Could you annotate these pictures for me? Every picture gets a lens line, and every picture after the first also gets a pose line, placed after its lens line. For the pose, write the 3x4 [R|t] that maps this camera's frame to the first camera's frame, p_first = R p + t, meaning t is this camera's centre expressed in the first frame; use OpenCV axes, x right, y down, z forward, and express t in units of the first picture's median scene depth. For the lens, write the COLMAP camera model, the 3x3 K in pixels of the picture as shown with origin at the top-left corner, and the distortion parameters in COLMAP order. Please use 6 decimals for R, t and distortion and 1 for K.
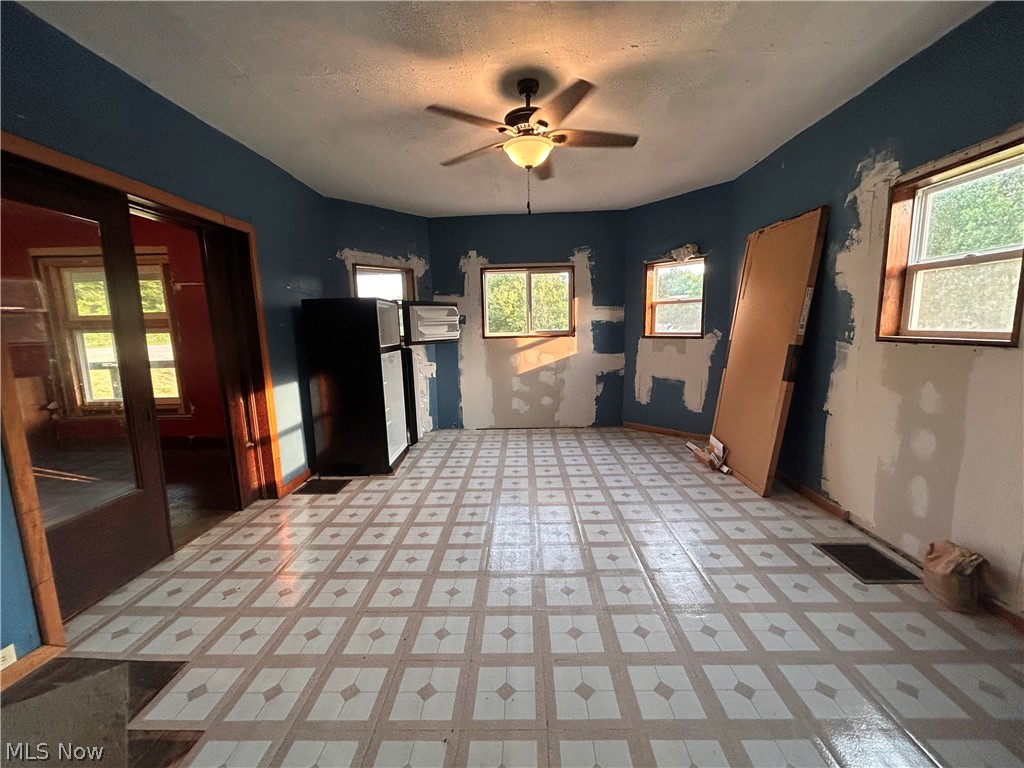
lens RADIAL K [[412.0, 0, 514.6], [0, 412.0, 381.6], [0, 0, 1]] dist [0.000234, -0.000046]
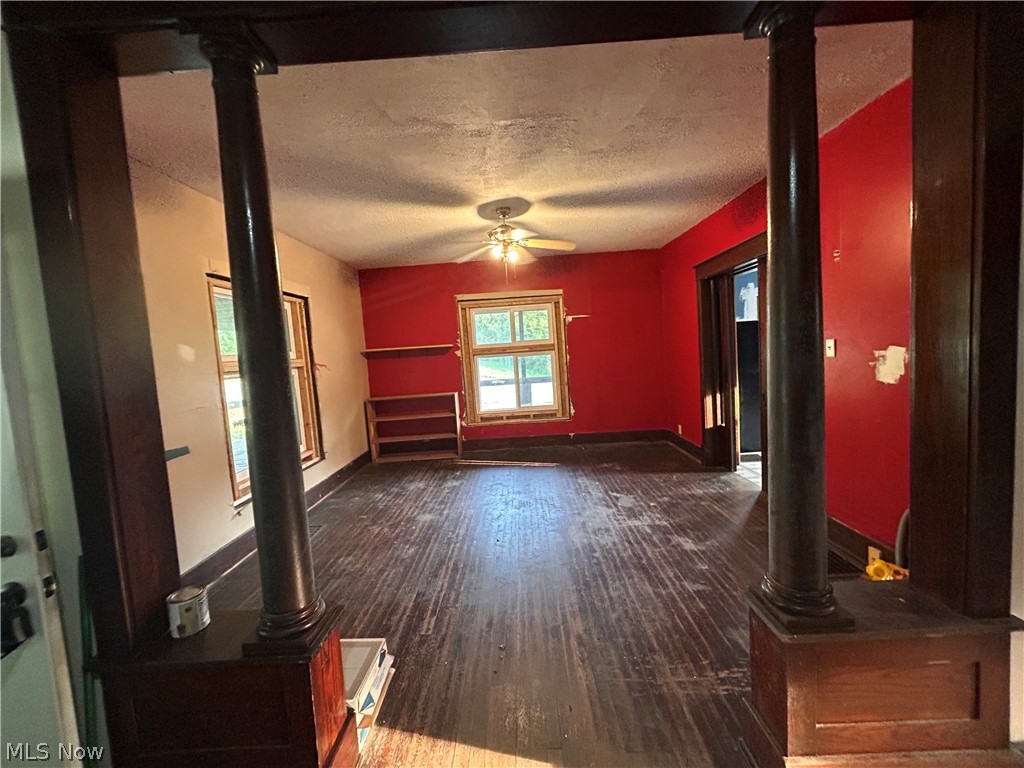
lens RADIAL K [[412.0, 0, 514.6], [0, 412.0, 381.6], [0, 0, 1]] dist [0.000234, -0.000046]
pose [[0.999089, -0.041809, 0.008537, -0.951722], [0.042272, 0.997041, -0.064212, 0.045117], [-0.005828, 0.064514, 0.997900, -0.287396]]
